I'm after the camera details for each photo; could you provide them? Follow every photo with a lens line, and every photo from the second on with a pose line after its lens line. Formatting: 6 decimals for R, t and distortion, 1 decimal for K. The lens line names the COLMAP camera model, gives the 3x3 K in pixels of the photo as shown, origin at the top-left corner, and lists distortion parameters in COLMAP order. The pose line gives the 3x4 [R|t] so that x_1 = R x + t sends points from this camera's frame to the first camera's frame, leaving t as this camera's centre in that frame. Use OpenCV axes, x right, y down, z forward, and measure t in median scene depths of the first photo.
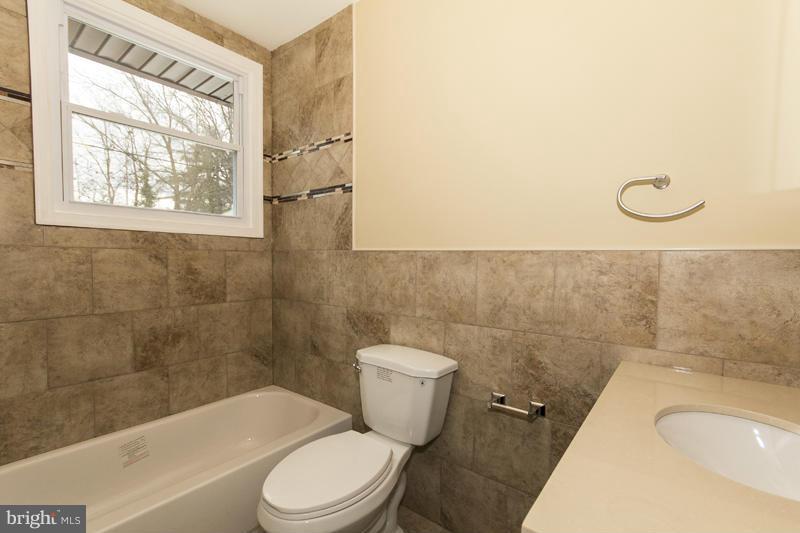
lens RADIAL K [[364.6, 0, 400.0], [0, 364.6, 266.5], [0, 0, 1]] dist [-0.003010, 0.000265]
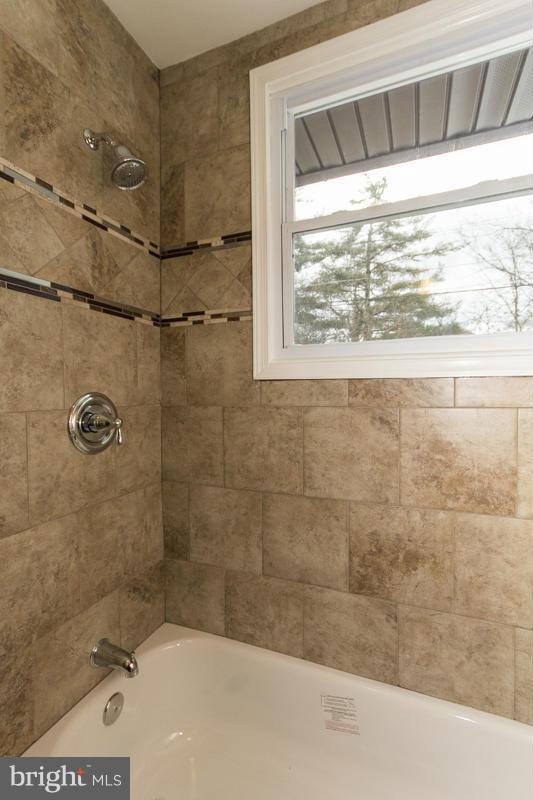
lens RADIAL K [[364.6, 0, 266.5], [0, 364.6, 405.1], [0, 0, 1]] dist [-0.003010, 0.000265]
pose [[0.269510, 0.019090, -0.962808, -0.135392], [-0.011593, 0.999795, 0.016578, -0.060498], [0.962928, 0.006693, 0.269677, 0.668357]]
